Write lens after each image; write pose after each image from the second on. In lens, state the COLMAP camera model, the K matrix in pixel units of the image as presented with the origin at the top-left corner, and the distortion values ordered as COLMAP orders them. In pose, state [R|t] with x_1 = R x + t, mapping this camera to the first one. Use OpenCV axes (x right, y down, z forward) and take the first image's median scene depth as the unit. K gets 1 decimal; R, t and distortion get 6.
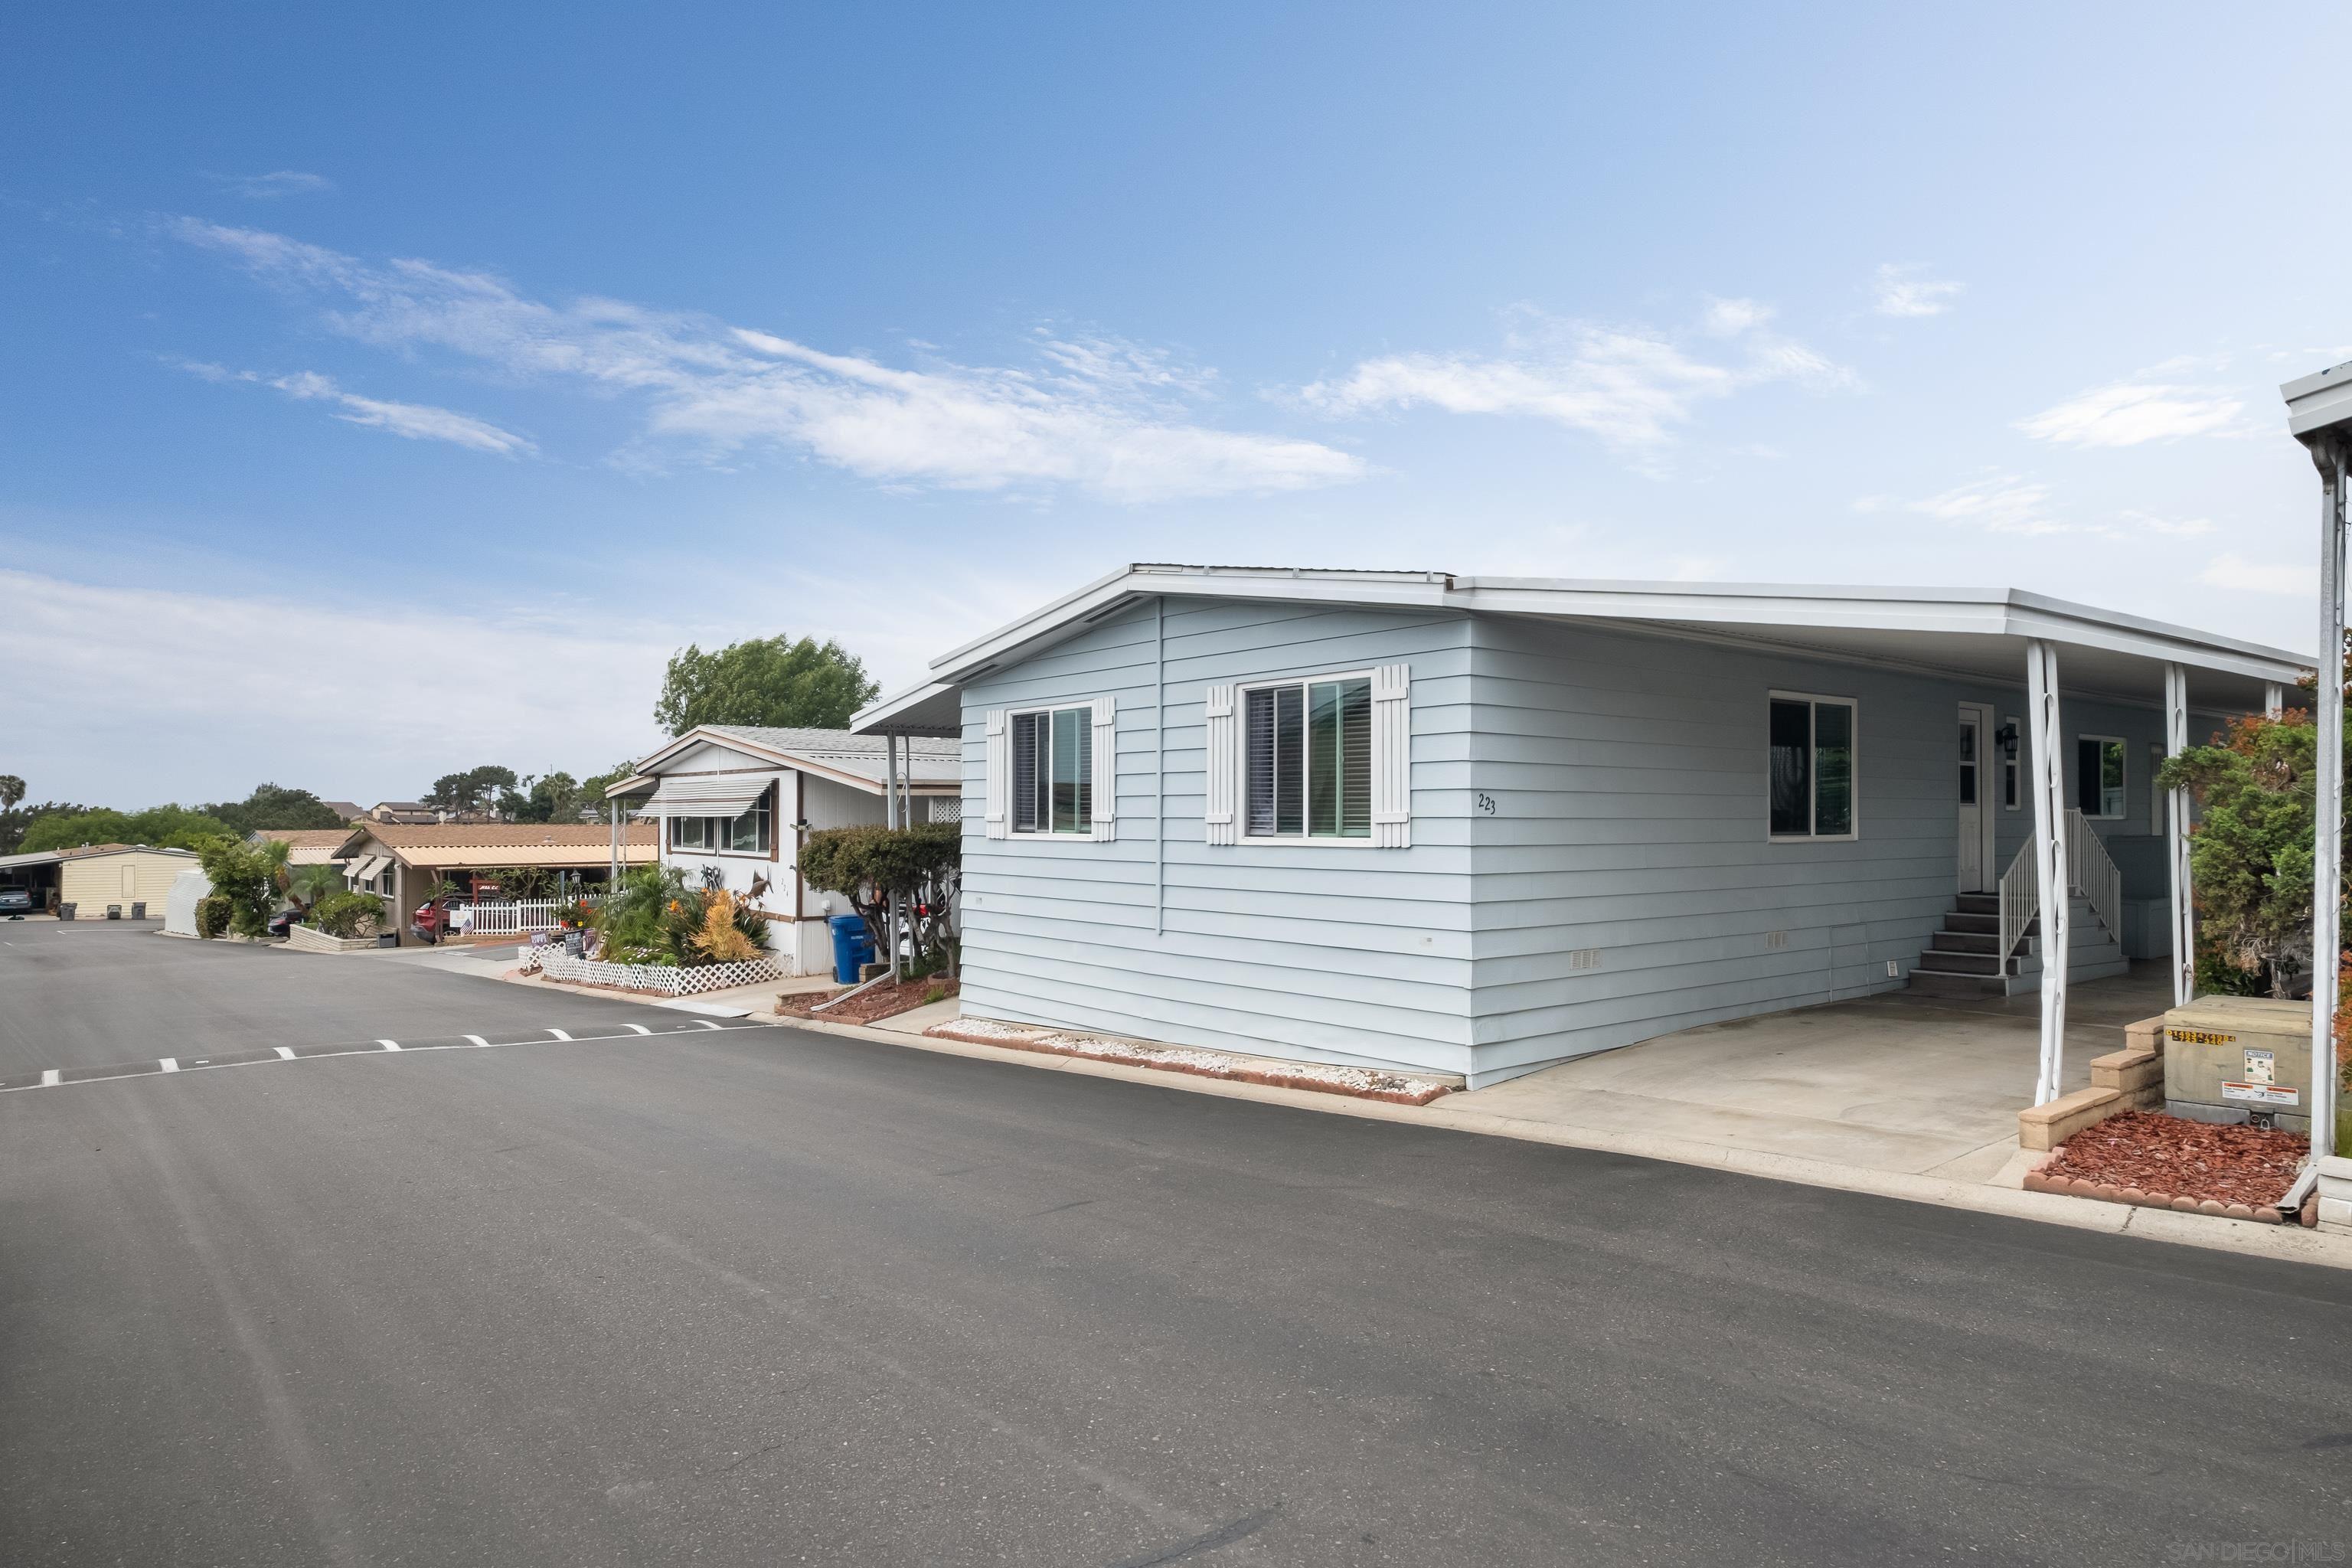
lens RADIAL K [[1406.4, 0, 1172.3], [0, 1406.4, 834.3], [0, 0, 1]] dist [-0.000320, -0.000272]
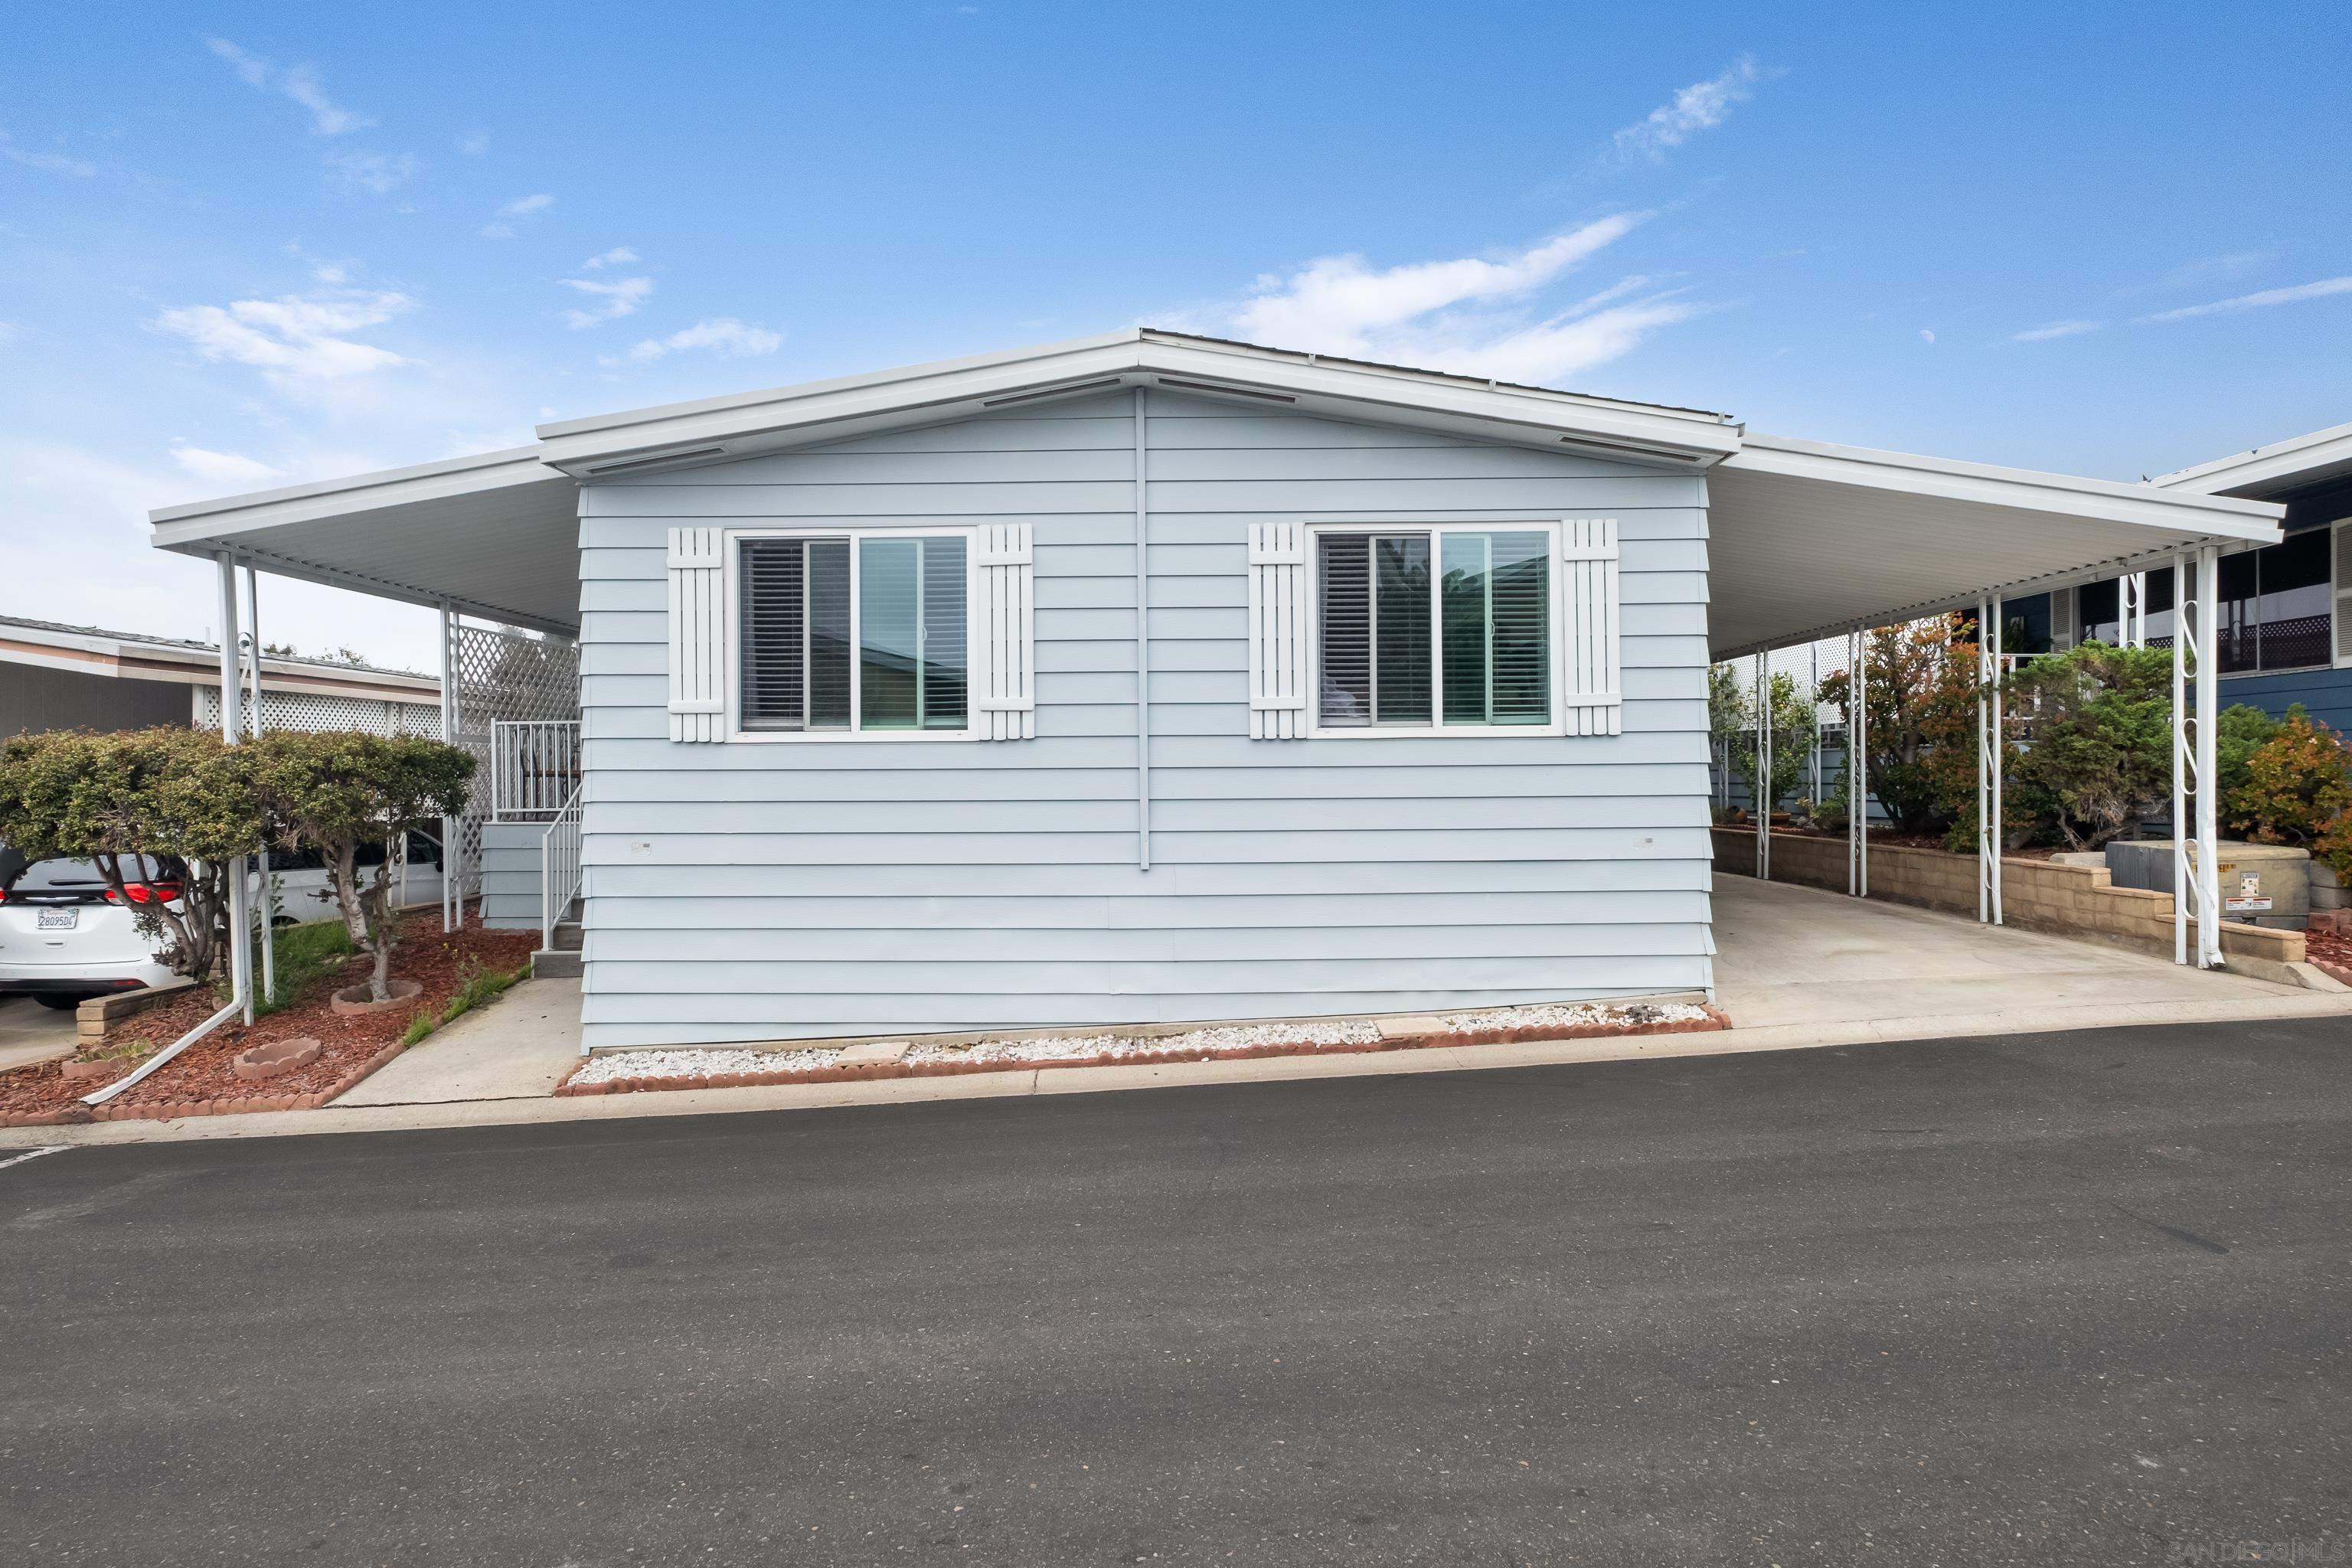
lens RADIAL K [[1224.3, 0, 1176.0], [0, 1224.3, 784.0], [0, 0, 1]] dist [-0.003954, -0.000816]
pose [[0.629576, -0.009634, 0.776879, -0.497980], [0.016649, 0.999861, -0.001093, 0.030805], [-0.776761, 0.013622, 0.629648, 0.637399]]
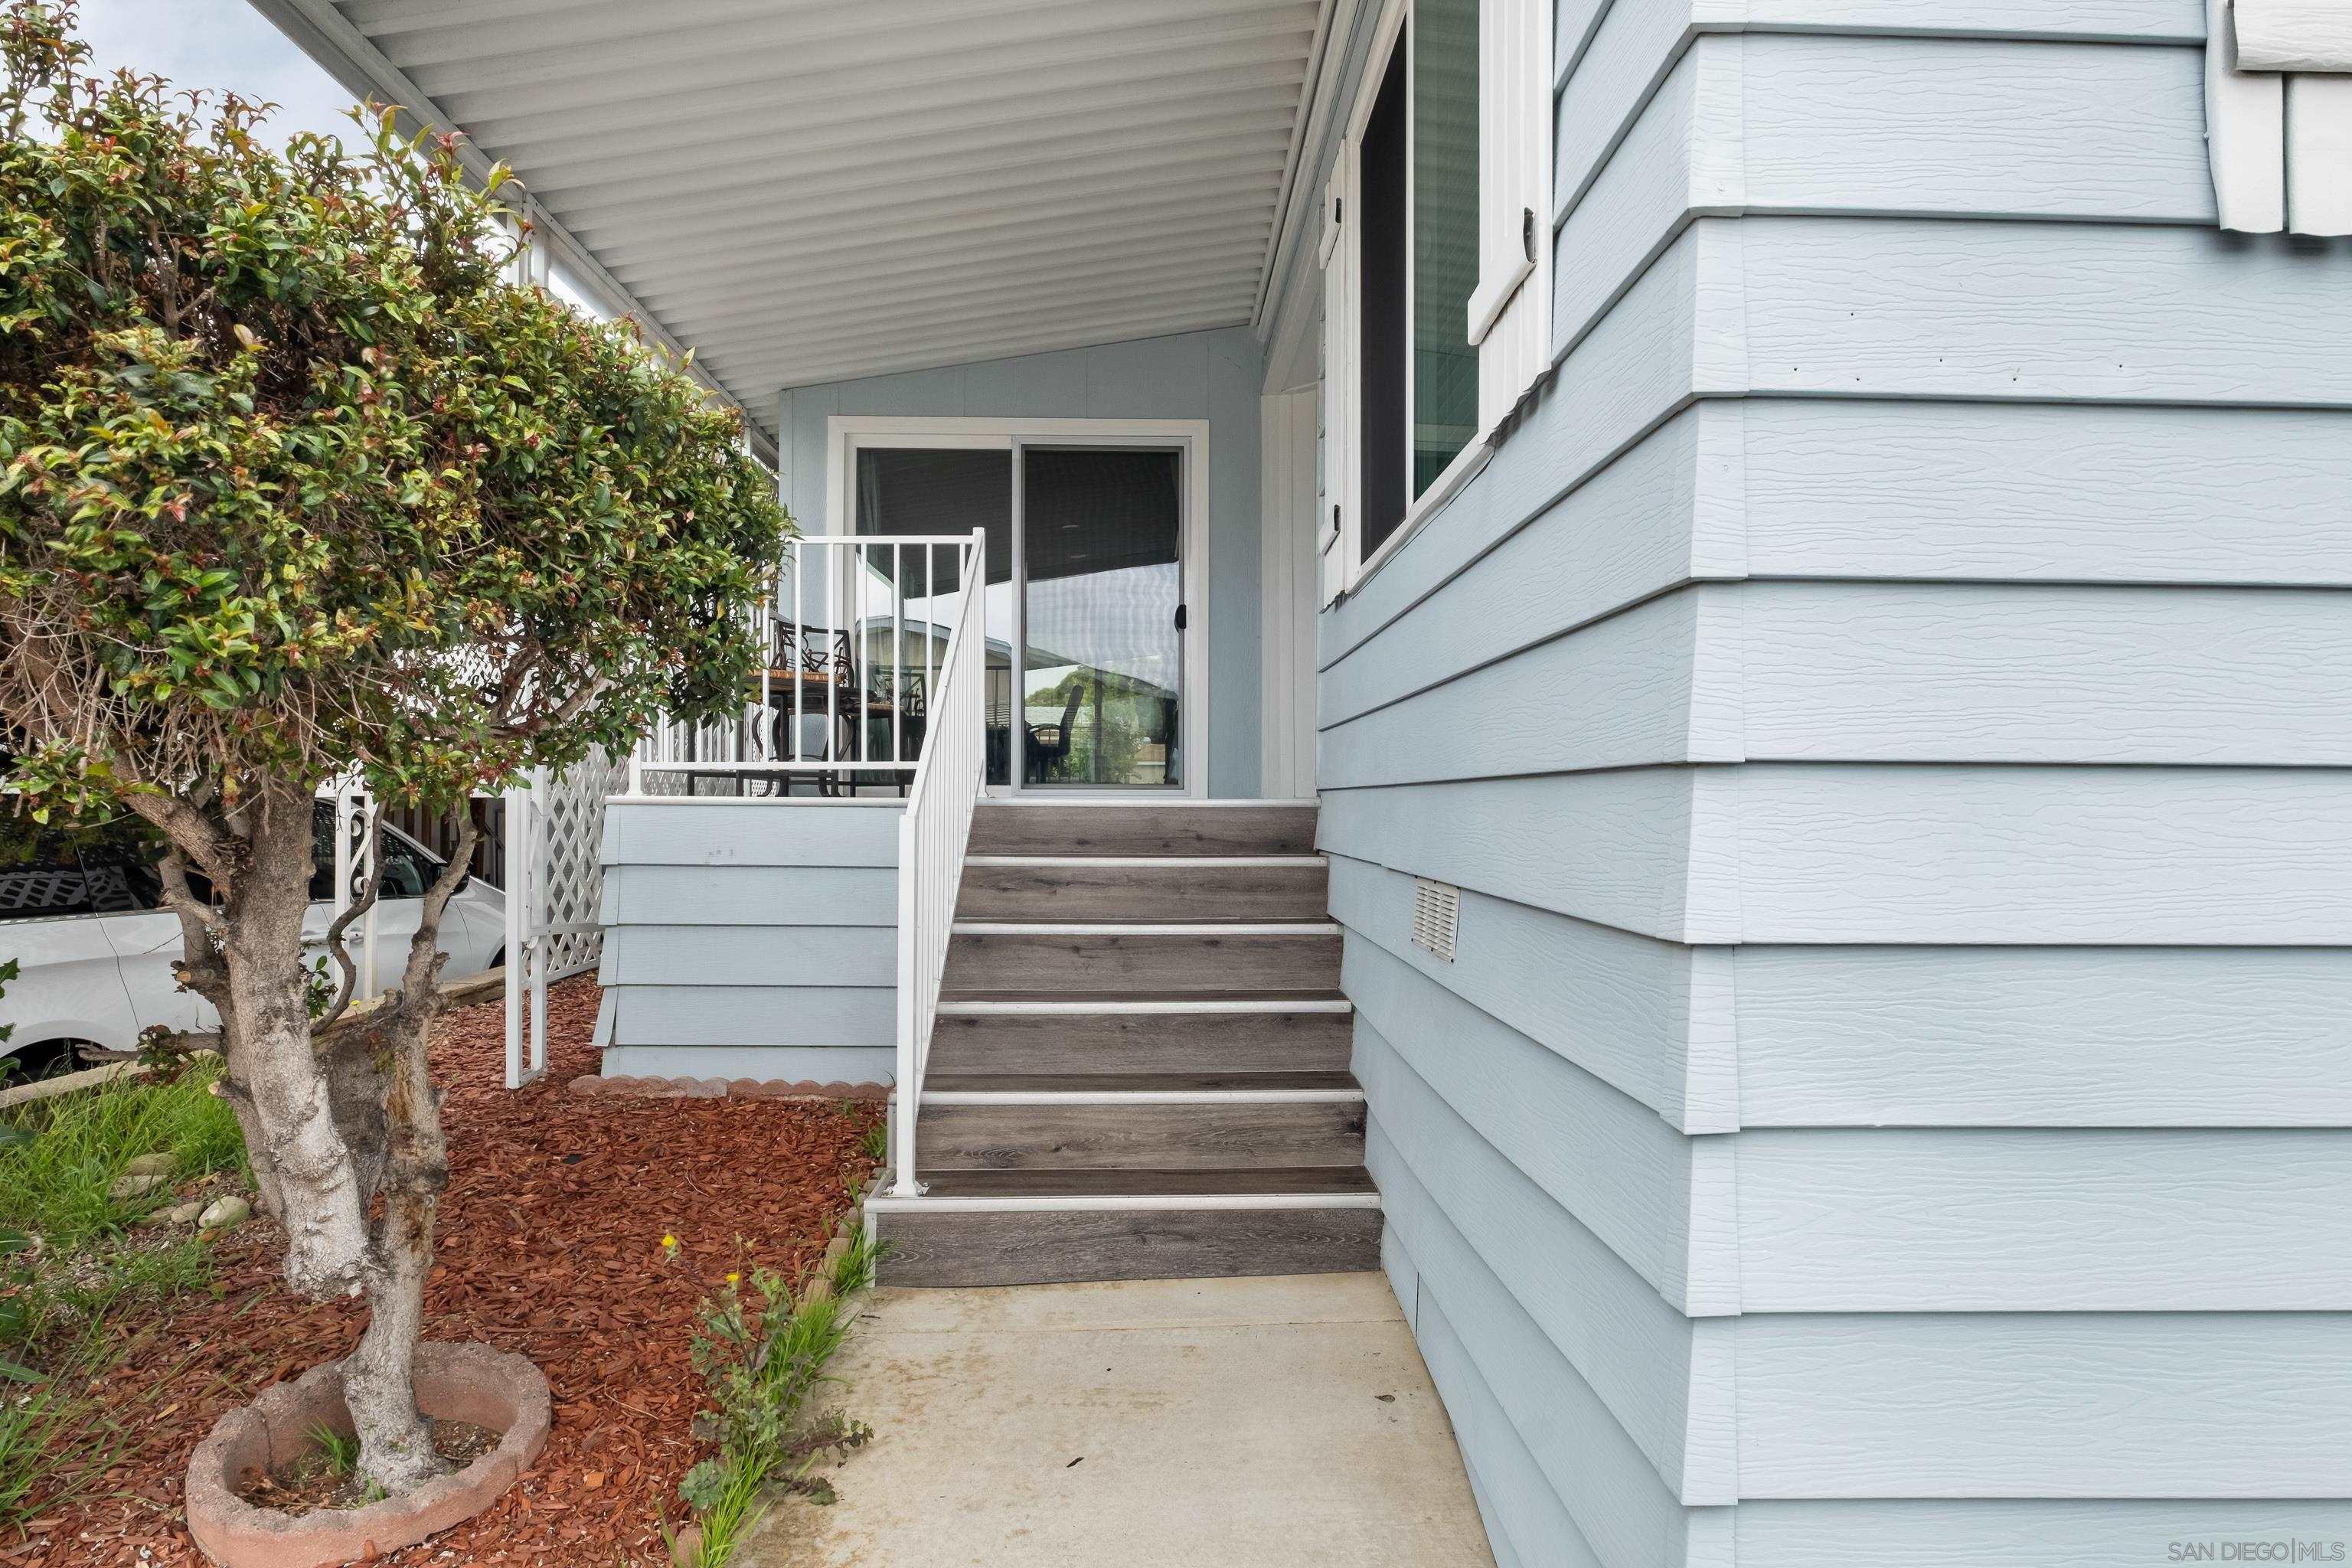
lens RADIAL K [[1326.7, 0, 1177.1], [0, 1326.7, 811.5], [0, 0, 1]] dist [0.001344, 0.000556]
pose [[0.607696, -0.002079, 0.794167, -0.317470], [0.004136, 0.999991, -0.000548, 0.055113], [-0.794159, 0.003618, 0.607699, 1.252970]]
